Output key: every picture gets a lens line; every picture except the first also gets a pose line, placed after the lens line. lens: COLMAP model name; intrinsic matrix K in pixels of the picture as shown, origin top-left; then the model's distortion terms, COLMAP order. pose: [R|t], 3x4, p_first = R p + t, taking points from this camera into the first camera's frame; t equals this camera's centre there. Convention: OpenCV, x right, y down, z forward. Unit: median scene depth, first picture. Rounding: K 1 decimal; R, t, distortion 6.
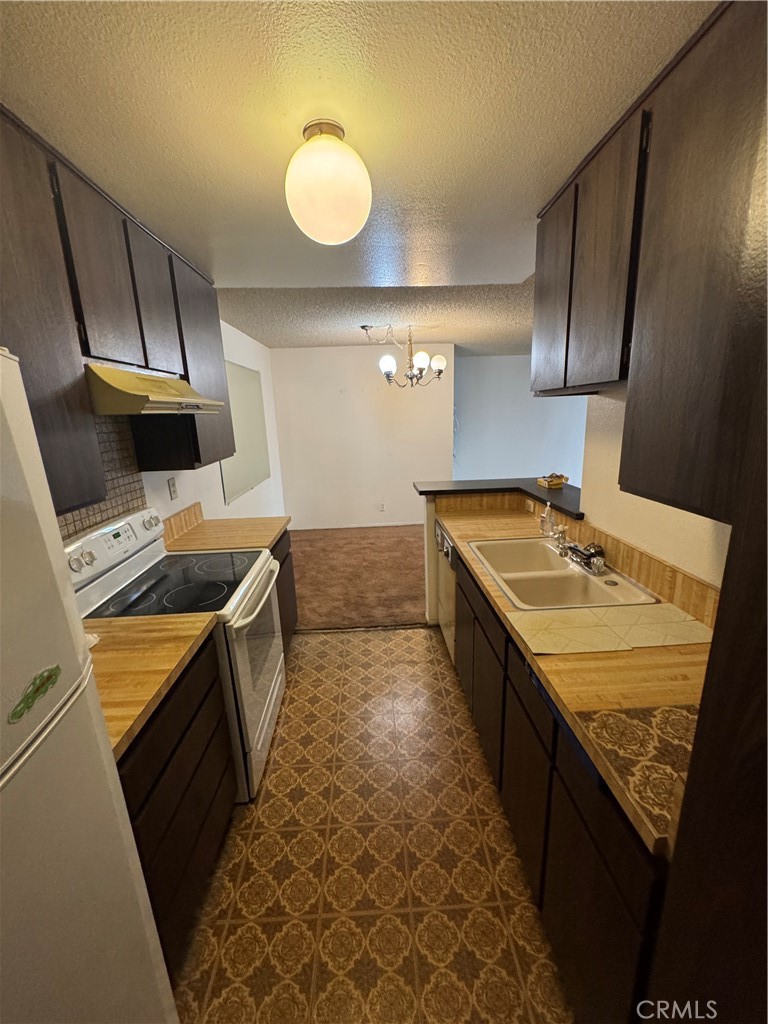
lens RADIAL K [[412.5, 0, 381.6], [0, 412.5, 513.6], [0, 0, 1]] dist [-0.004522, 0.000445]
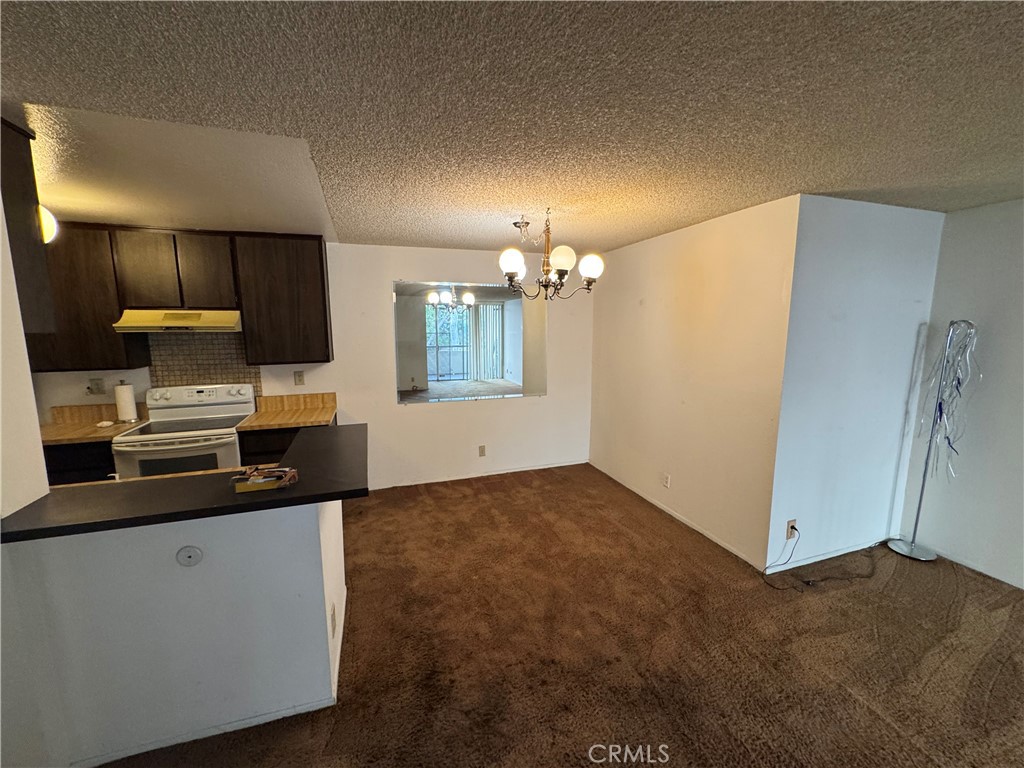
lens RADIAL K [[412.5, 0, 514.0], [0, 412.5, 382.0], [0, 0, 1]] dist [-0.004522, 0.000445]
pose [[0.290060, 0.167061, -0.942314, 1.513837], [-0.236249, 0.966671, 0.098657, -0.503750], [0.927390, 0.194004, 0.319861, 1.655929]]
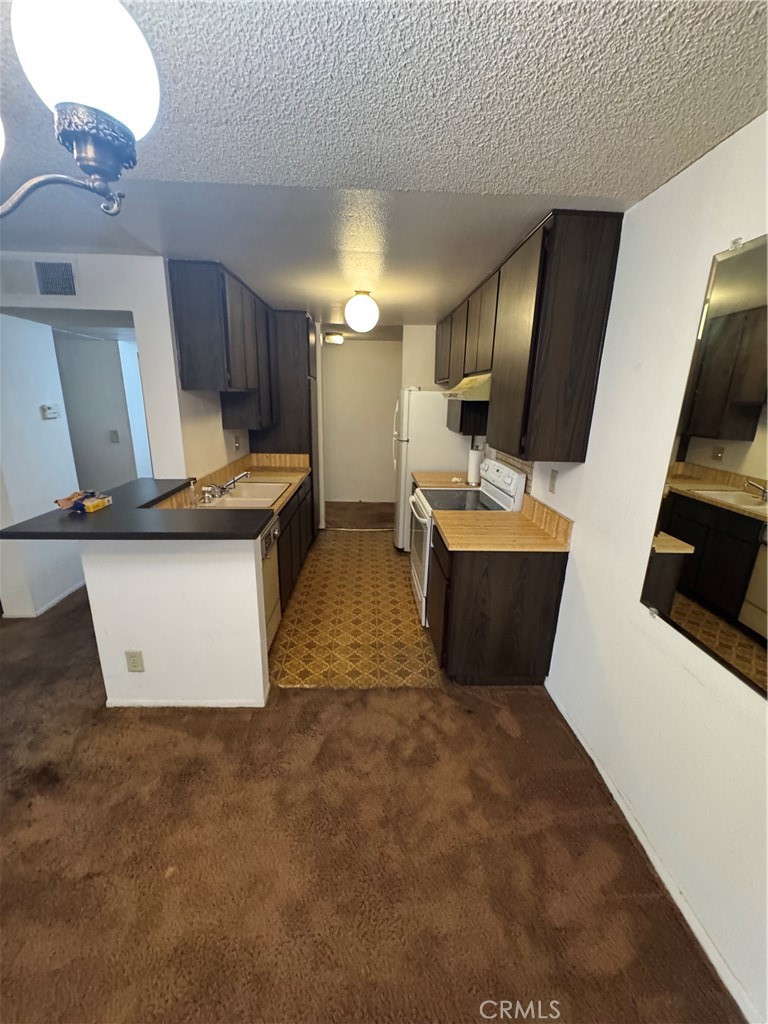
lens RADIAL K [[412.5, 0, 386.5], [0, 412.5, 511.0], [0, 0, 1]] dist [-0.004522, 0.000445]
pose [[-0.999884, 0.014582, -0.004502, -0.164066], [0.010484, 0.870672, 0.491752, -0.615975], [0.011090, 0.491648, -0.870723, 2.444411]]
